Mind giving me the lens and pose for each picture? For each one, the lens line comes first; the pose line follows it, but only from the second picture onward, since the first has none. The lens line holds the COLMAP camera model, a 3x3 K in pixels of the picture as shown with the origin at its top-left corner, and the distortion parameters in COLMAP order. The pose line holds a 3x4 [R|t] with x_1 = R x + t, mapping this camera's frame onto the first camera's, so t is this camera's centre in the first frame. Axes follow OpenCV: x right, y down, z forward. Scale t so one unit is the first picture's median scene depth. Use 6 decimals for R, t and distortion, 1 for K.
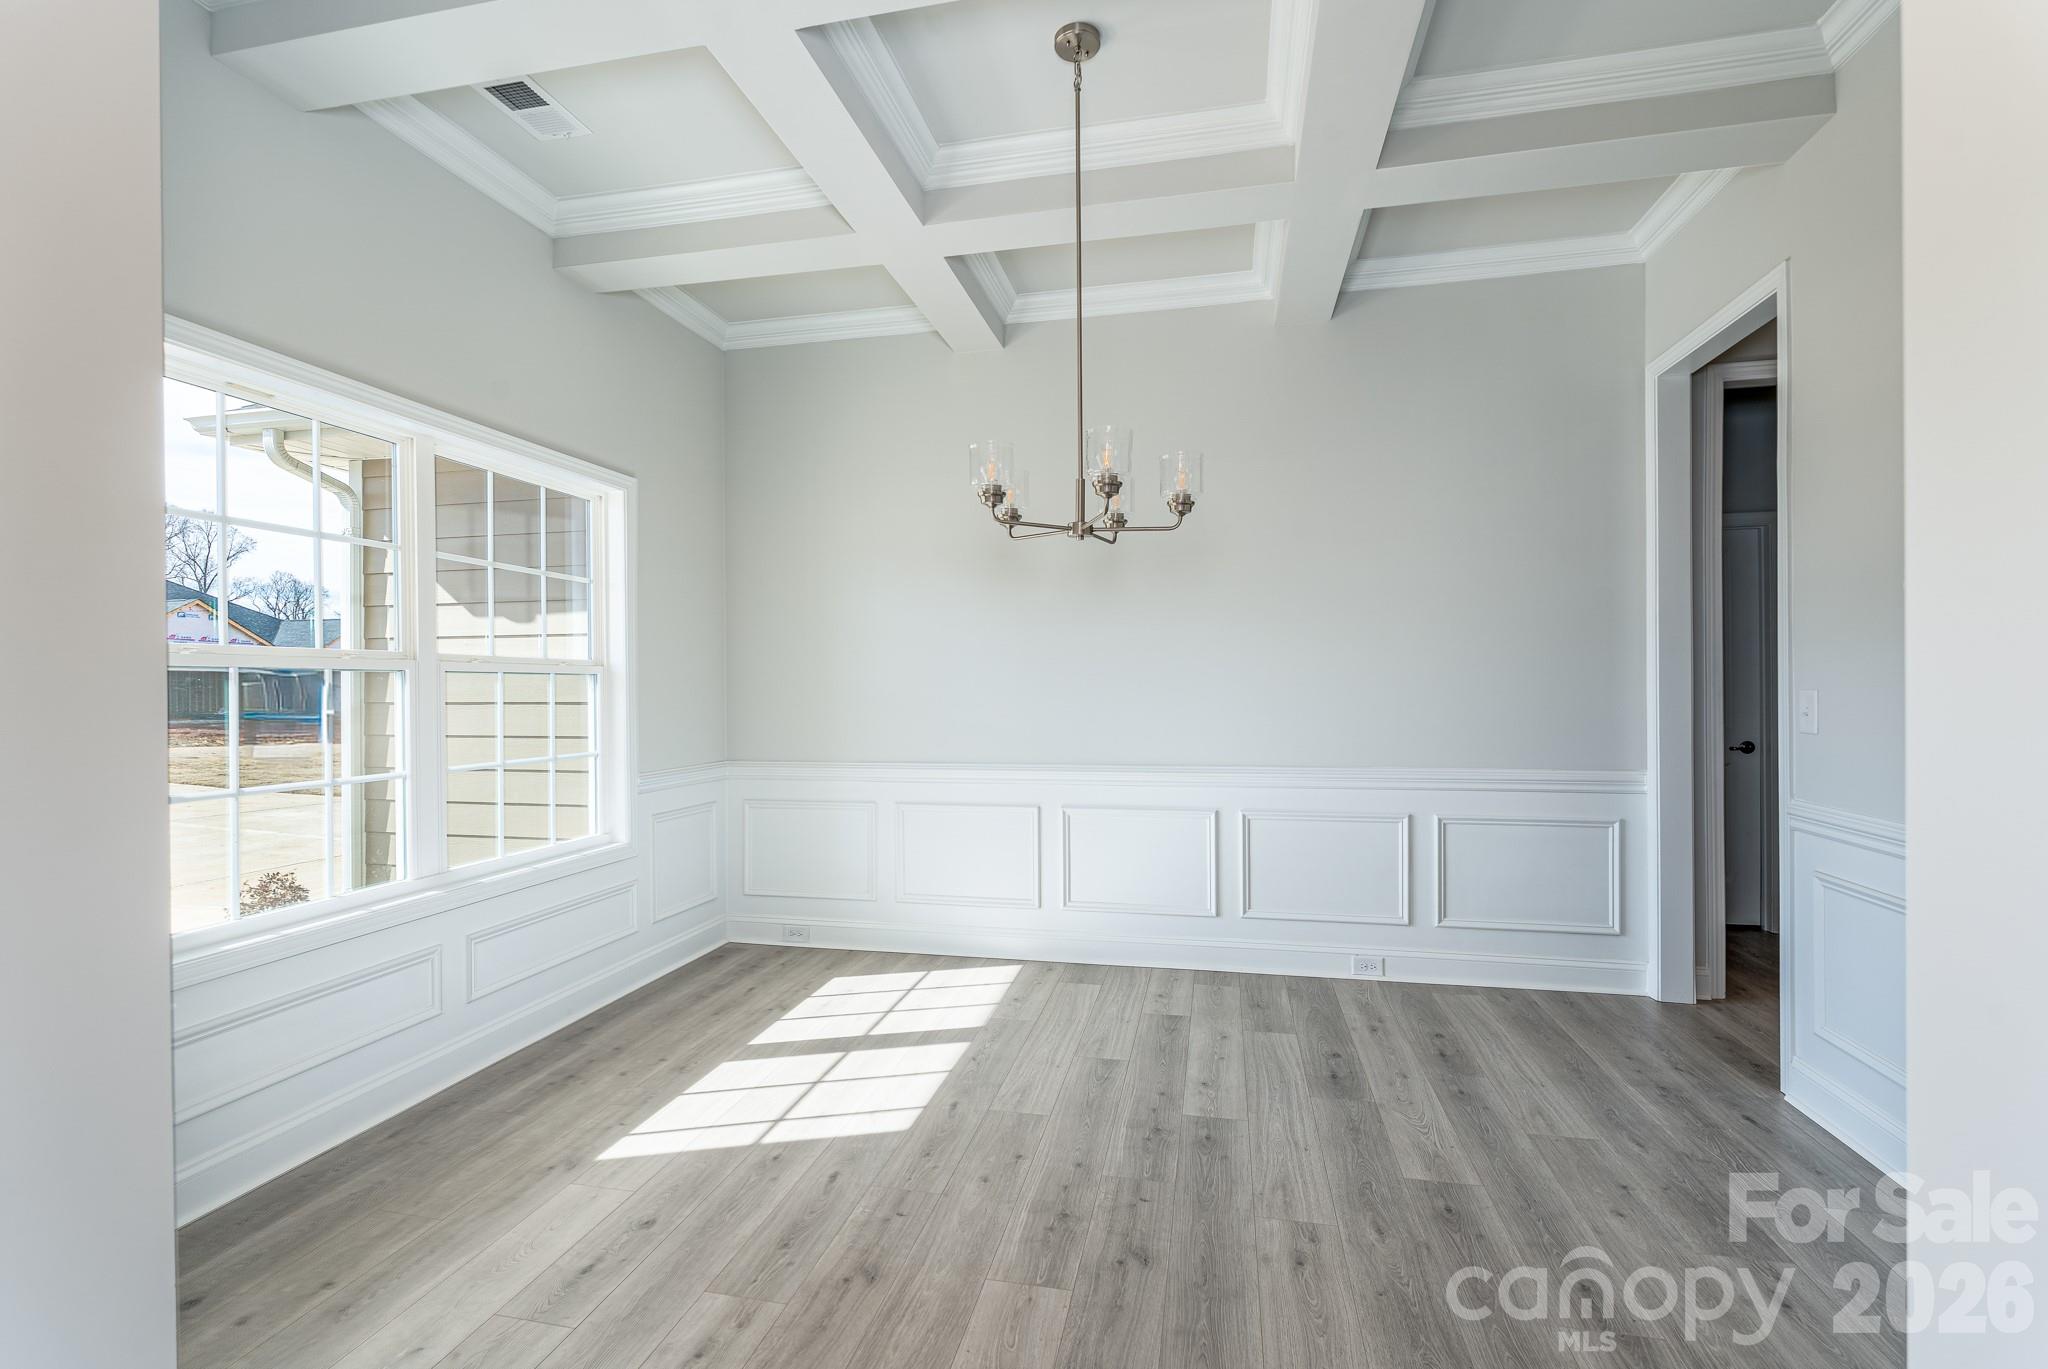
lens RADIAL K [[916.8, 0, 1073.1], [0, 916.8, 688.6], [0, 0, 1]] dist [-0.002865, -0.001256]
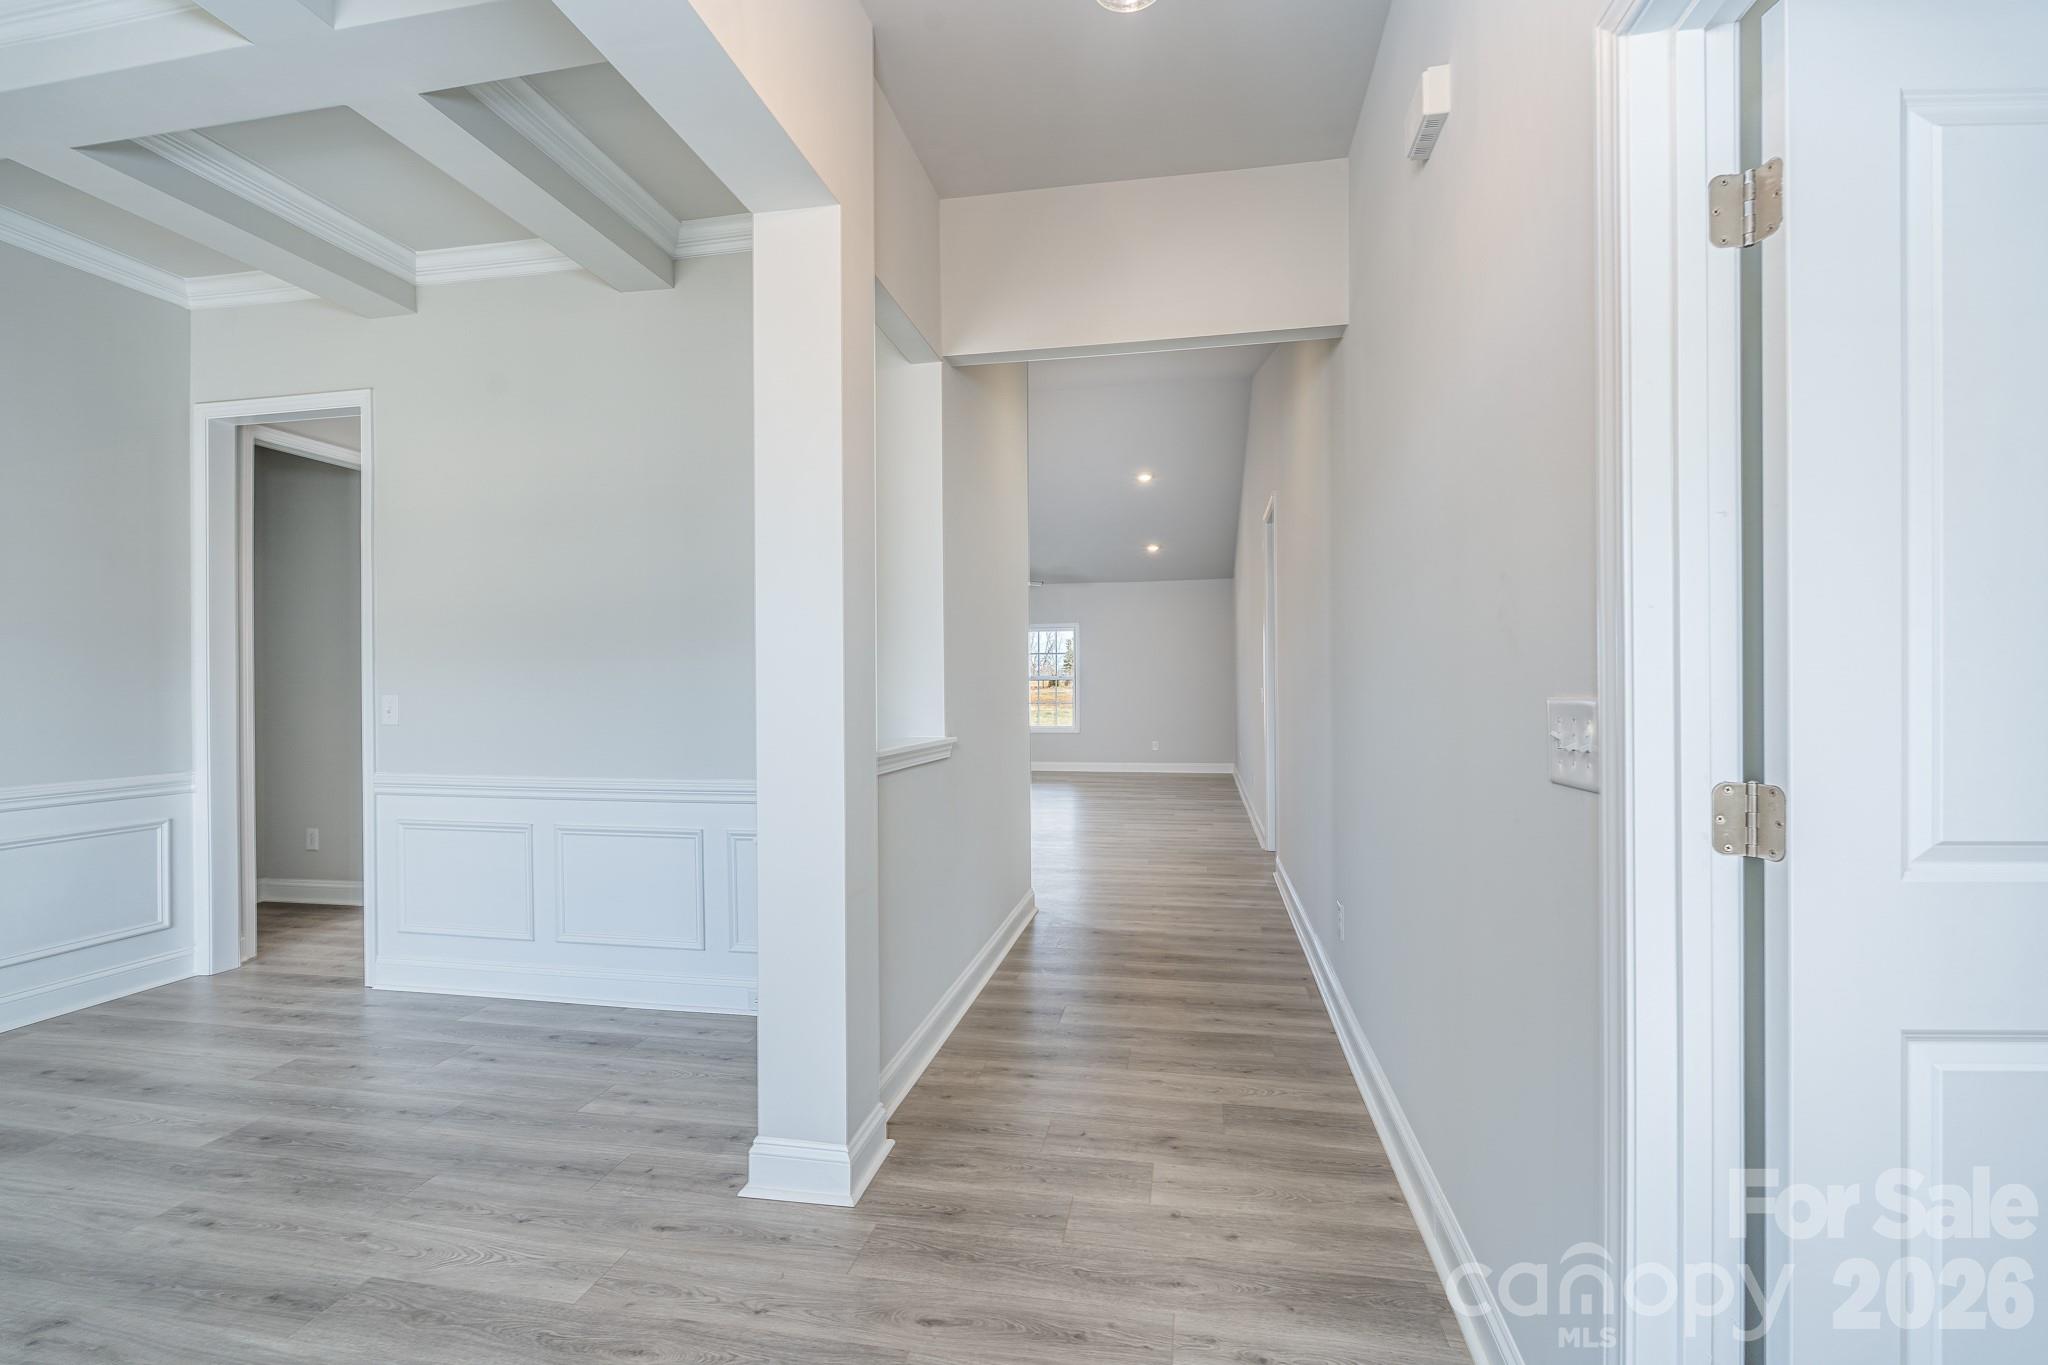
lens RADIAL K [[916.8, 0, 1019.4], [0, 916.8, 683.8], [0, 0, 1]] dist [-0.002865, -0.001256]
pose [[-0.032906, 0.009671, 0.999412, -0.522933], [0.009423, 0.999912, -0.009366, 0.004272], [-0.999414, 0.009110, -0.032994, 0.042937]]
